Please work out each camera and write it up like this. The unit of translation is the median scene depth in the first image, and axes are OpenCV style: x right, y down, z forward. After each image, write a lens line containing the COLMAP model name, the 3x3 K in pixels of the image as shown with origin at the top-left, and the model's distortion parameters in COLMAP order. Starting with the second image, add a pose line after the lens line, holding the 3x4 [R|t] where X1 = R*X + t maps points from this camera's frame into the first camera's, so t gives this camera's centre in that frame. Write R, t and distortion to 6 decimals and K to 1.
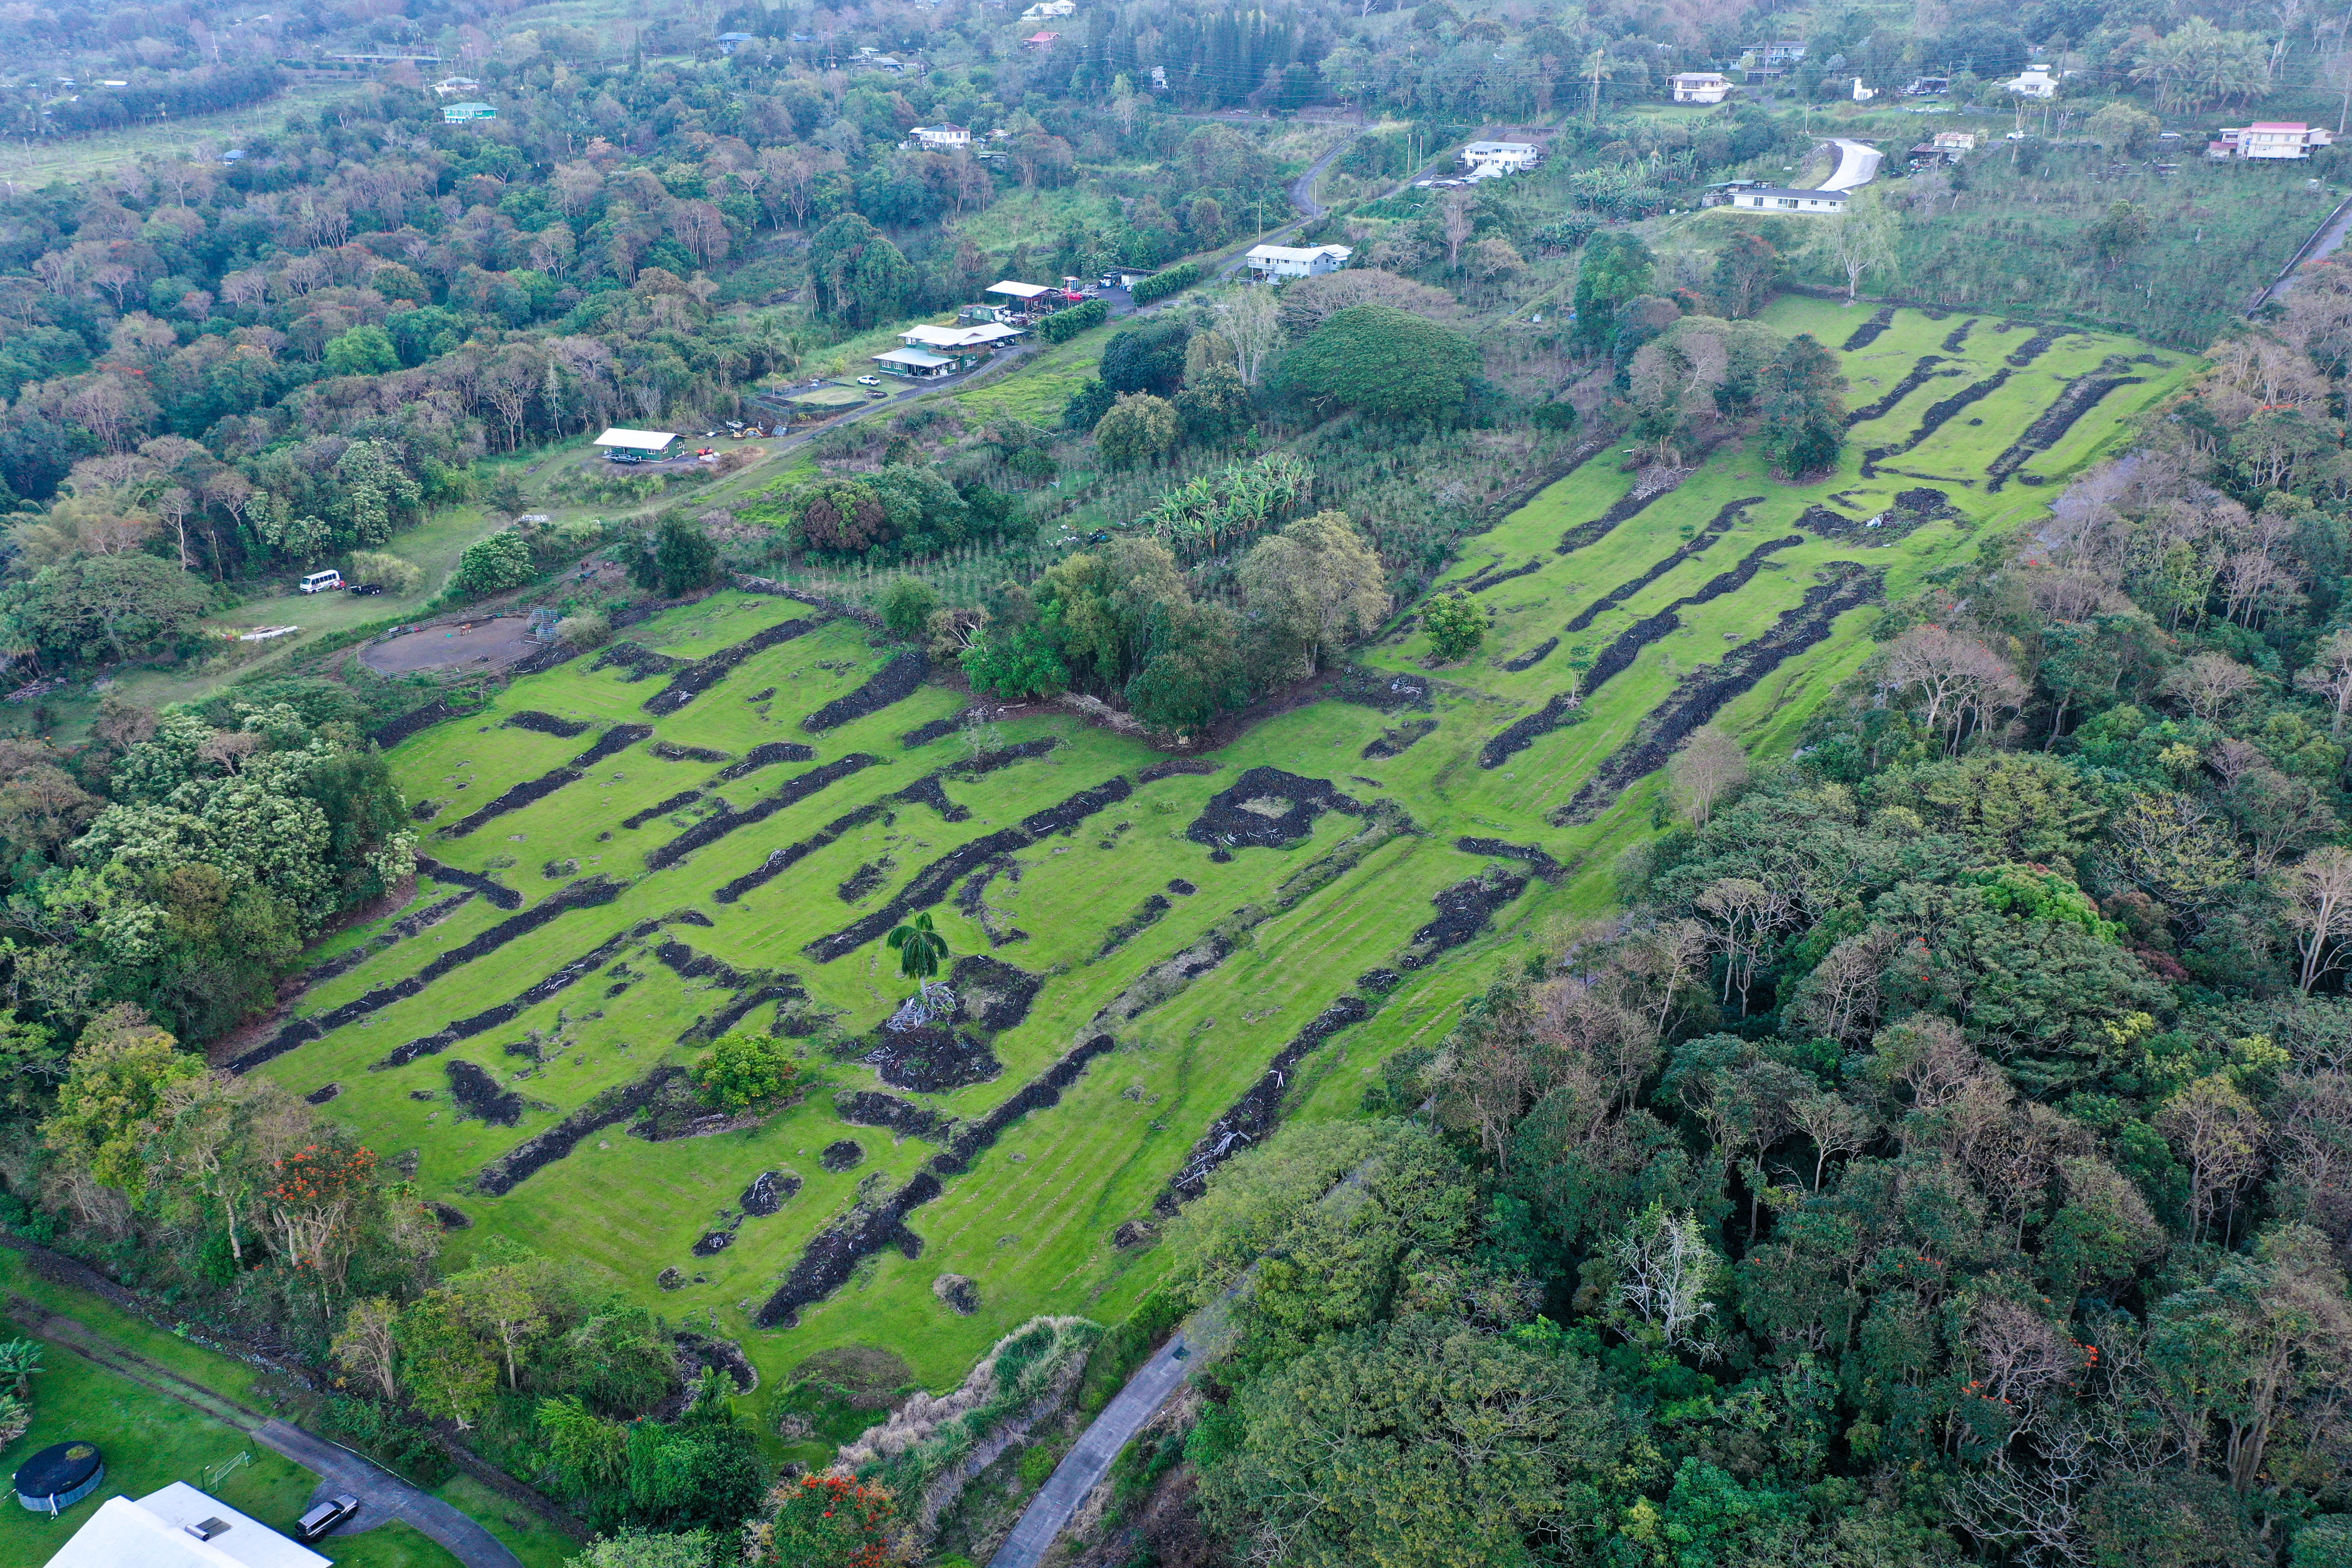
lens RADIAL K [[1861.2, 0, 1175.2], [0, 1861.2, 788.2], [0, 0, 1]] dist [0.012008, 0.004290]
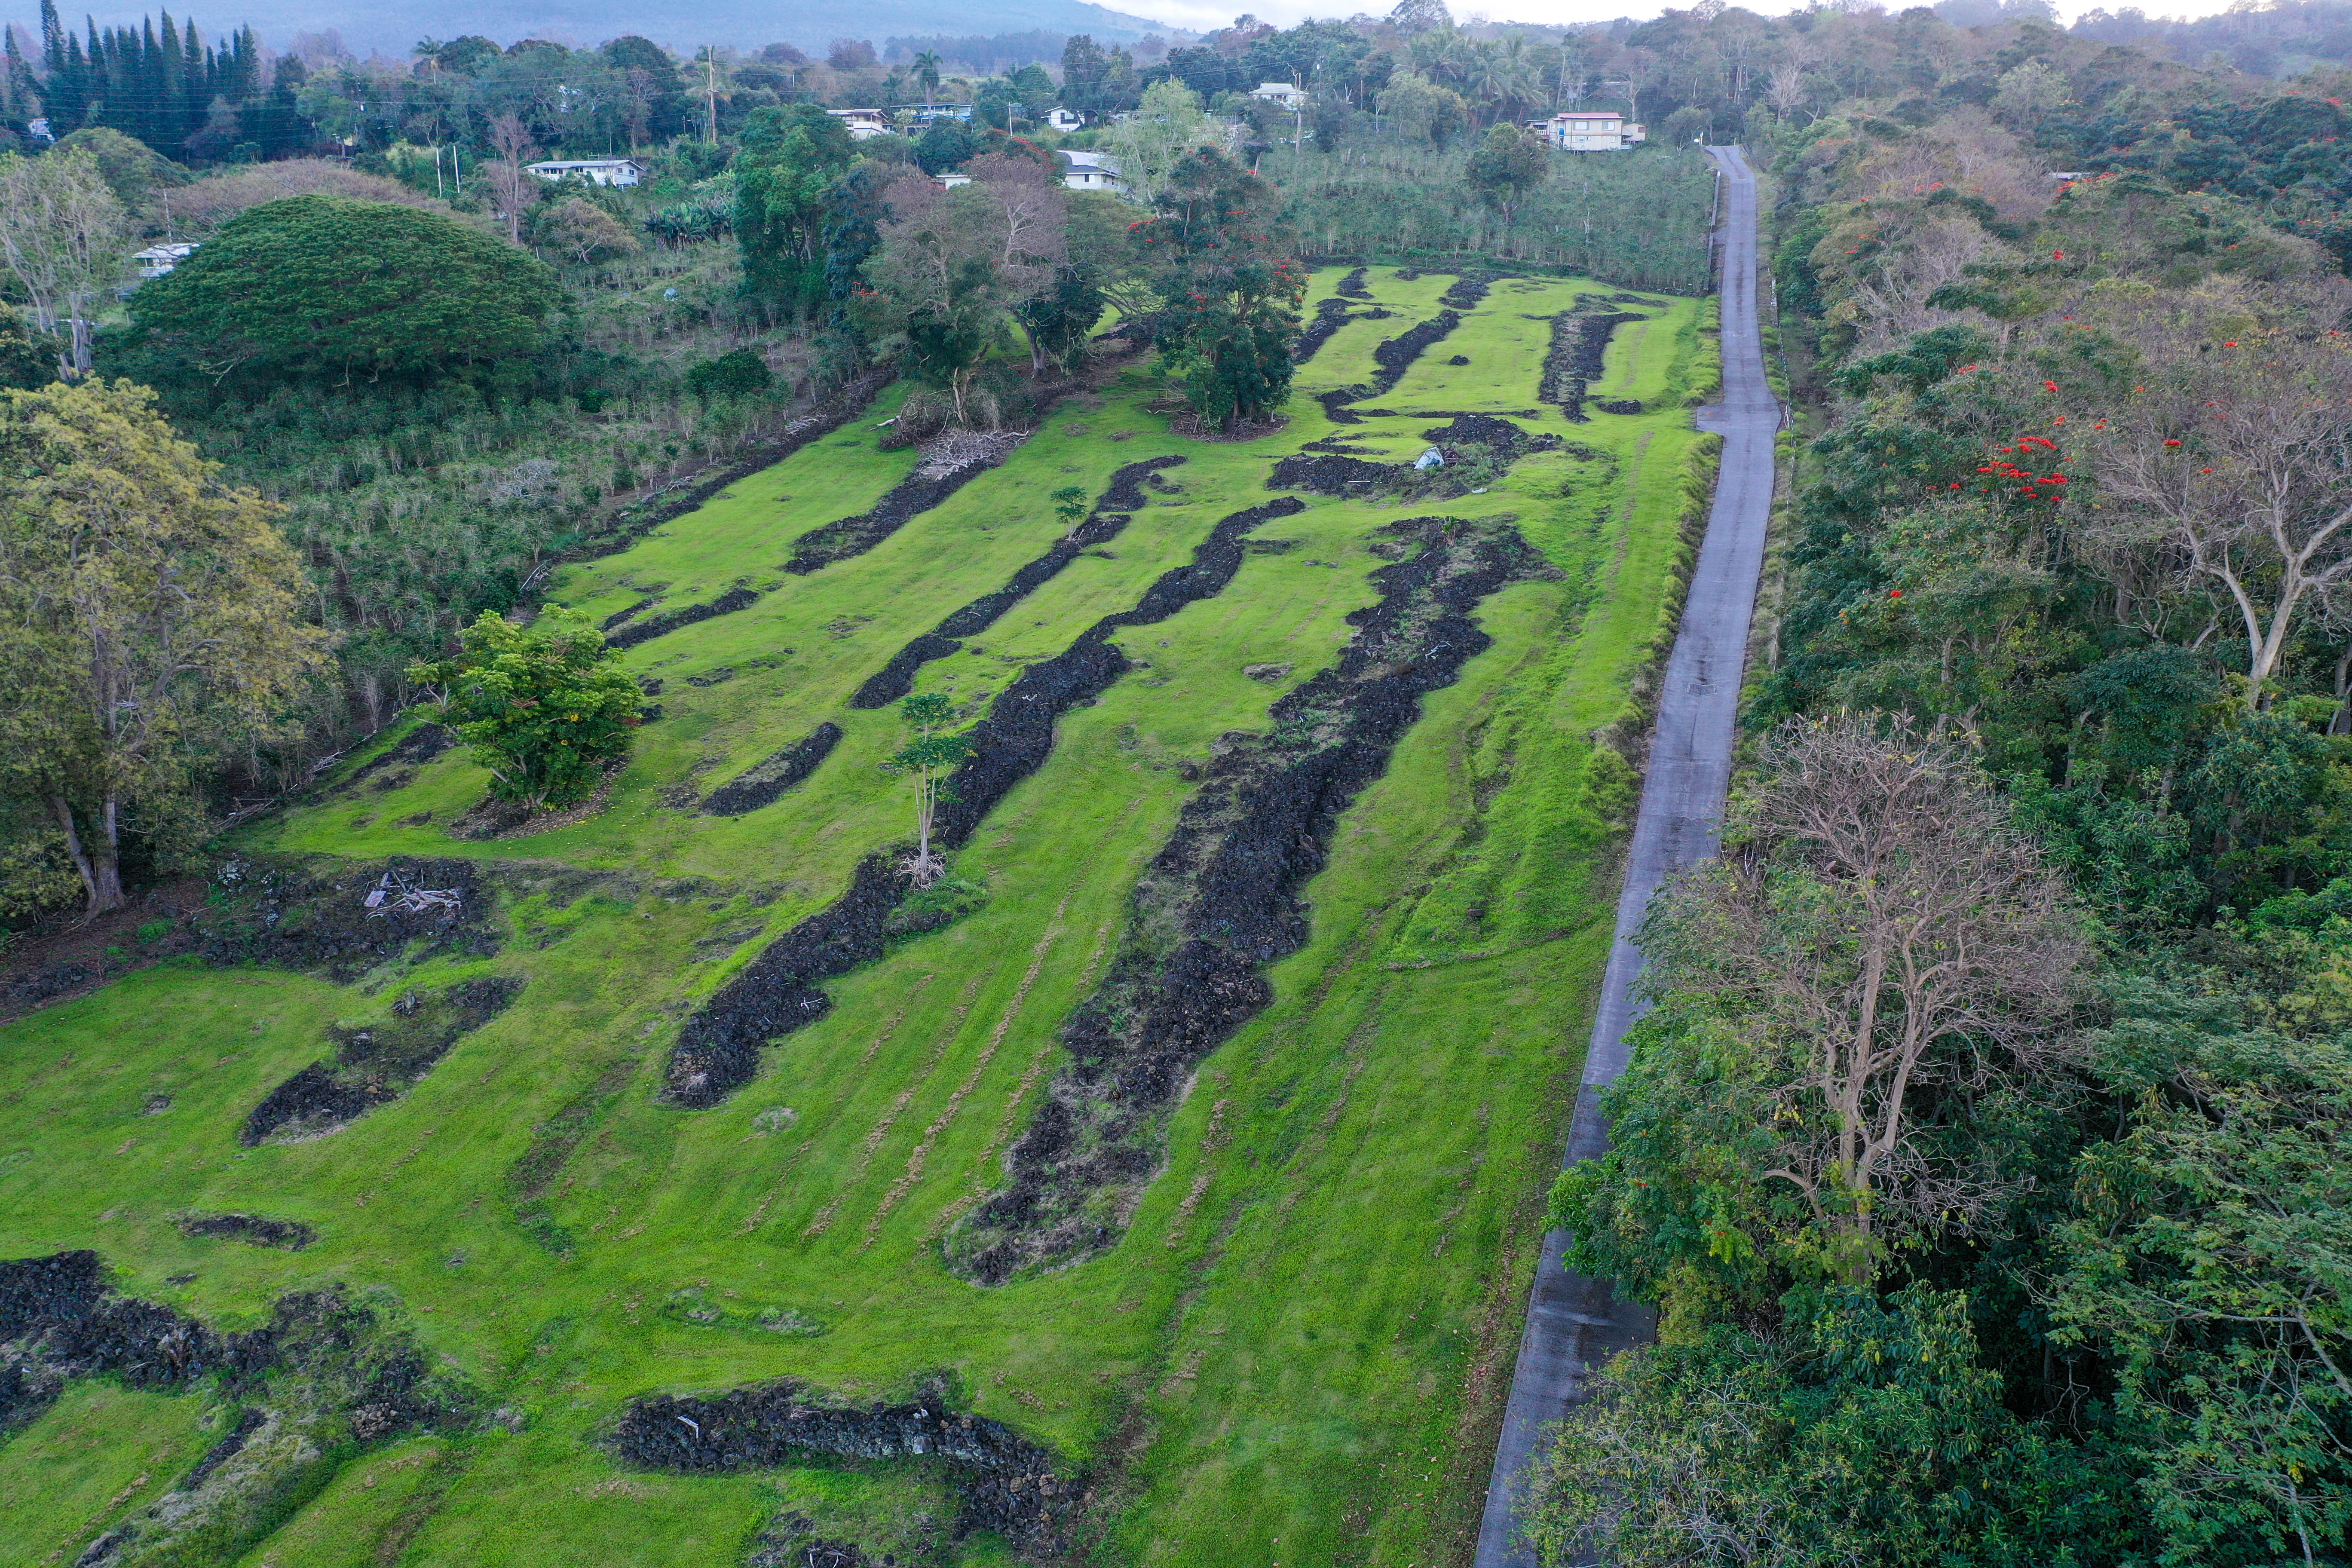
lens RADIAL K [[1861.2, 0, 1175.3], [0, 1861.2, 792.5], [0, 0, 1]] dist [0.012008, 0.004290]
pose [[0.899095, -0.096966, 0.426879, 0.105886], [0.163152, 0.979125, -0.121223, -0.010229], [-0.406214, 0.178638, 0.896147, 0.644605]]
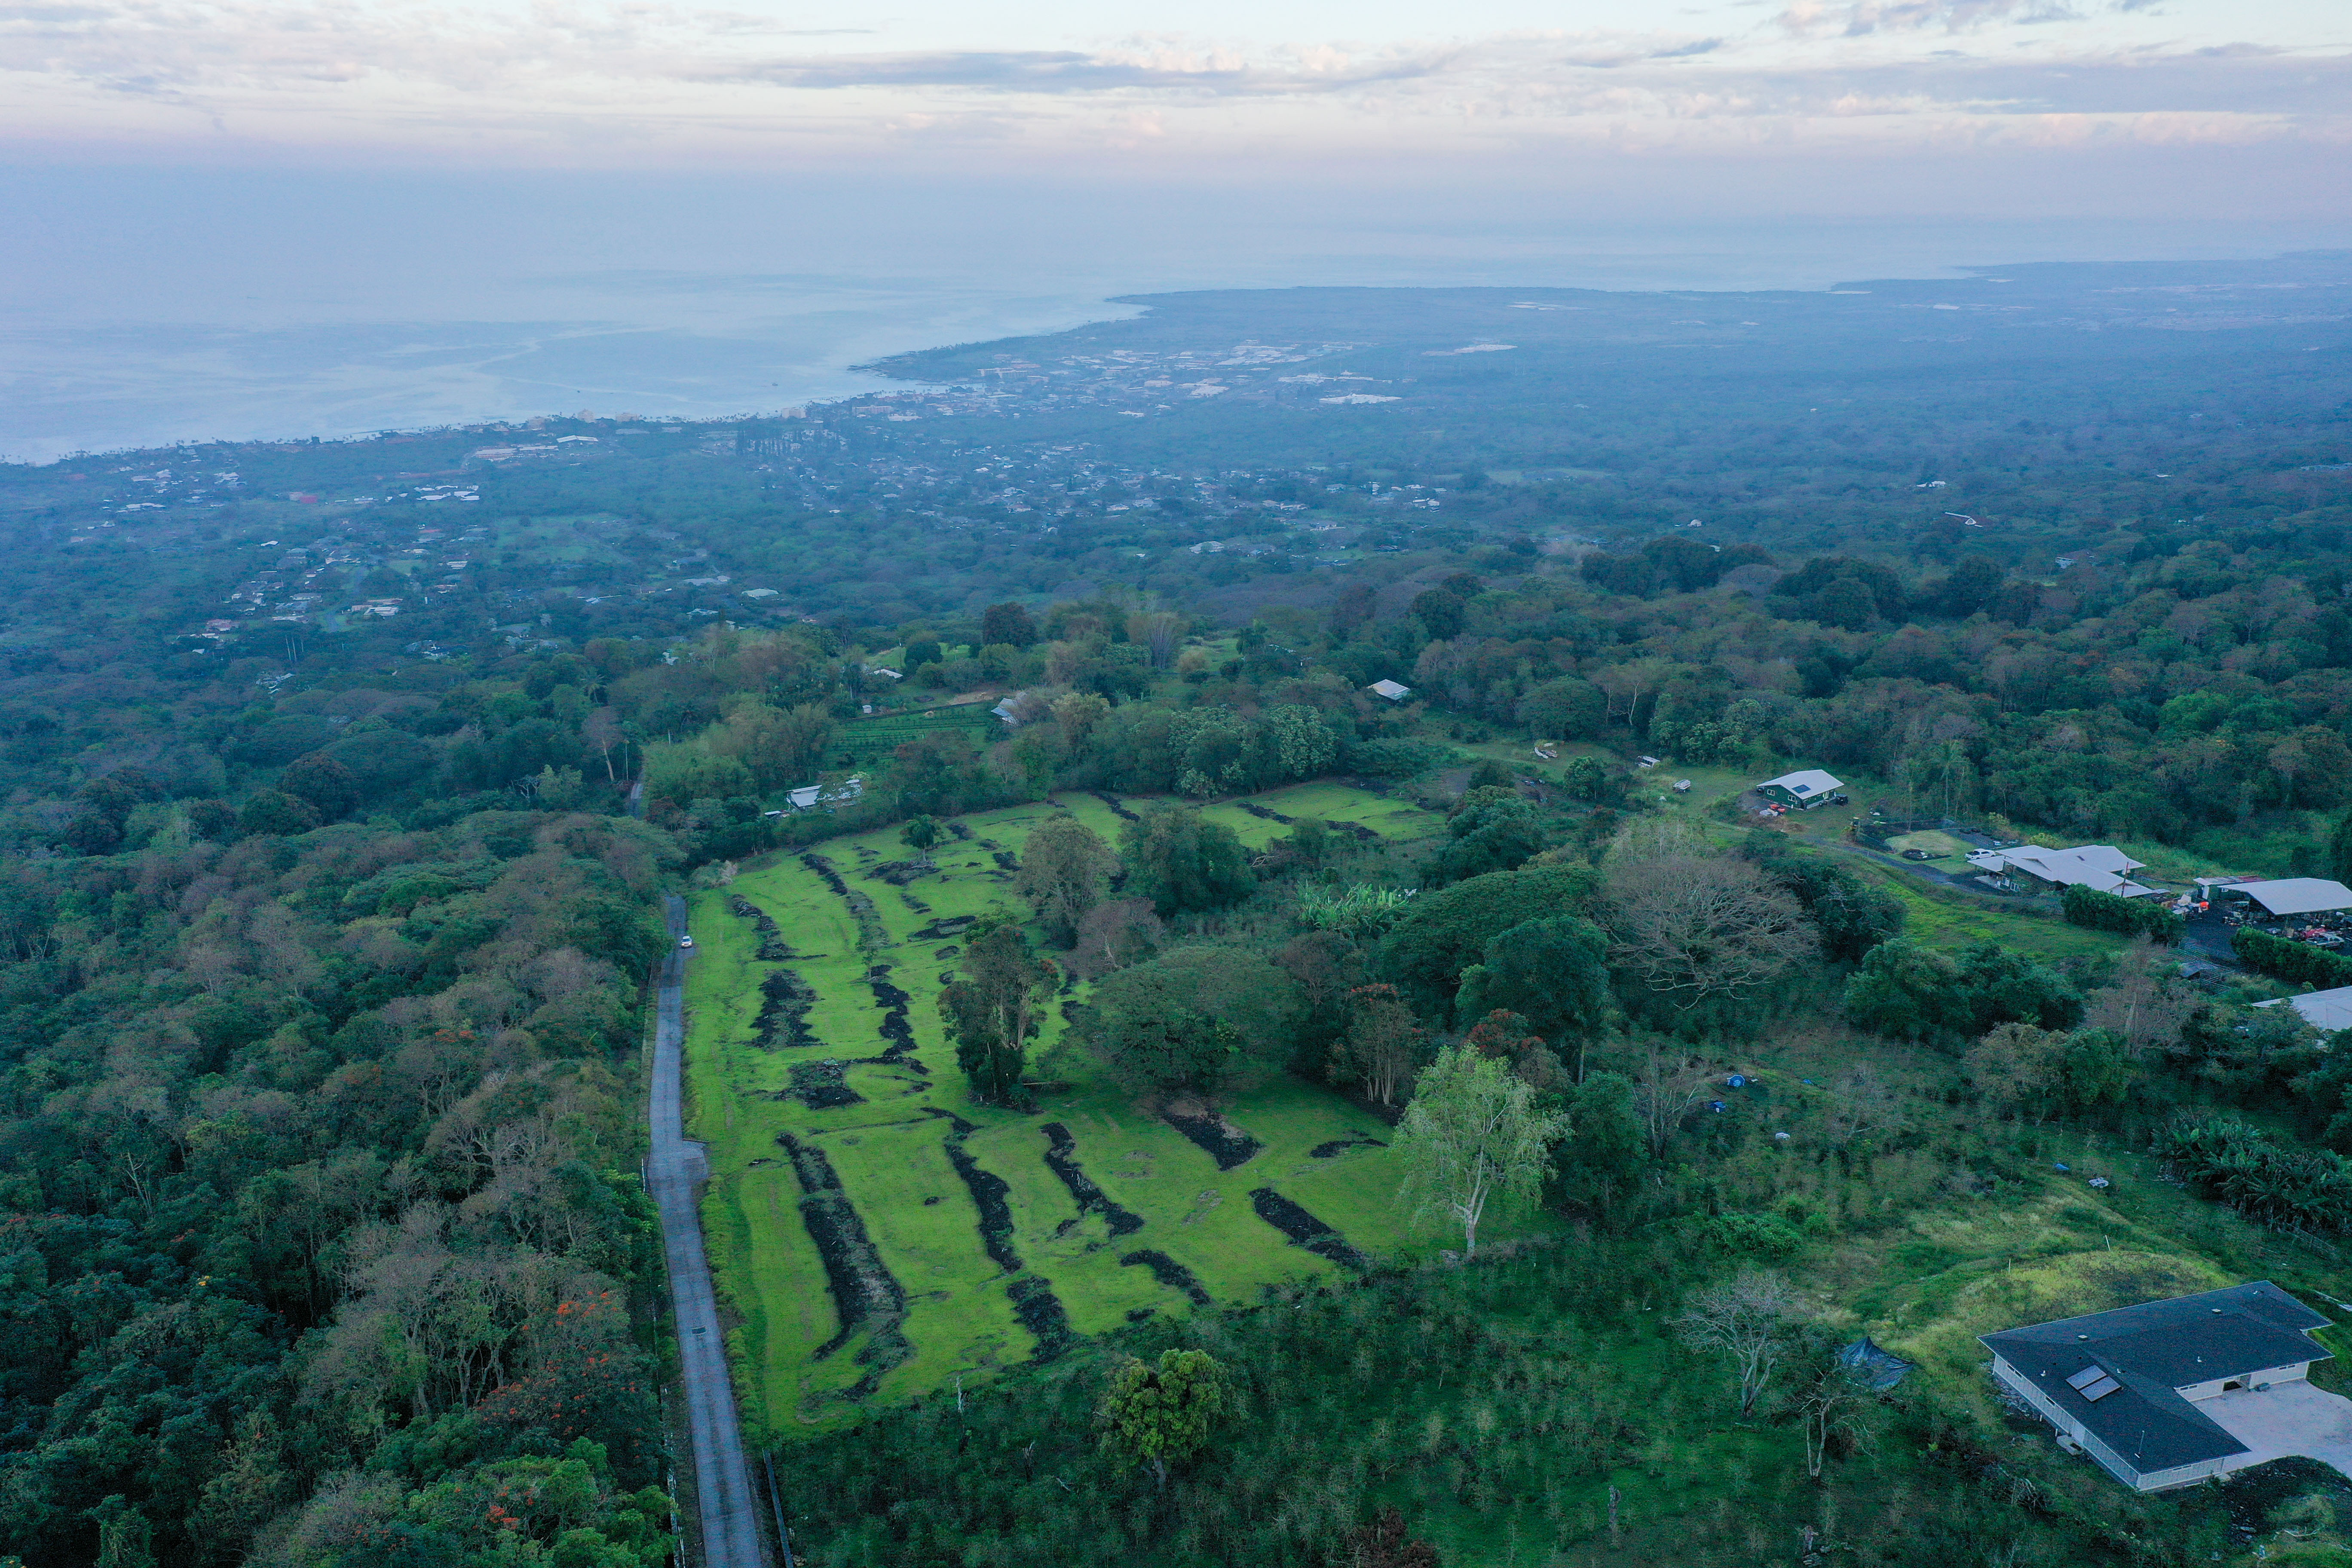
lens RADIAL K [[1861.2, 0, 1173.7], [0, 1861.2, 779.7], [0, 0, 1]] dist [0.012008, 0.004290]
pose [[-0.510603, 0.266366, -0.817517, 1.053423], [-0.334885, 0.814113, 0.474418, -0.783896], [0.791919, 0.516013, -0.326487, 1.438984]]
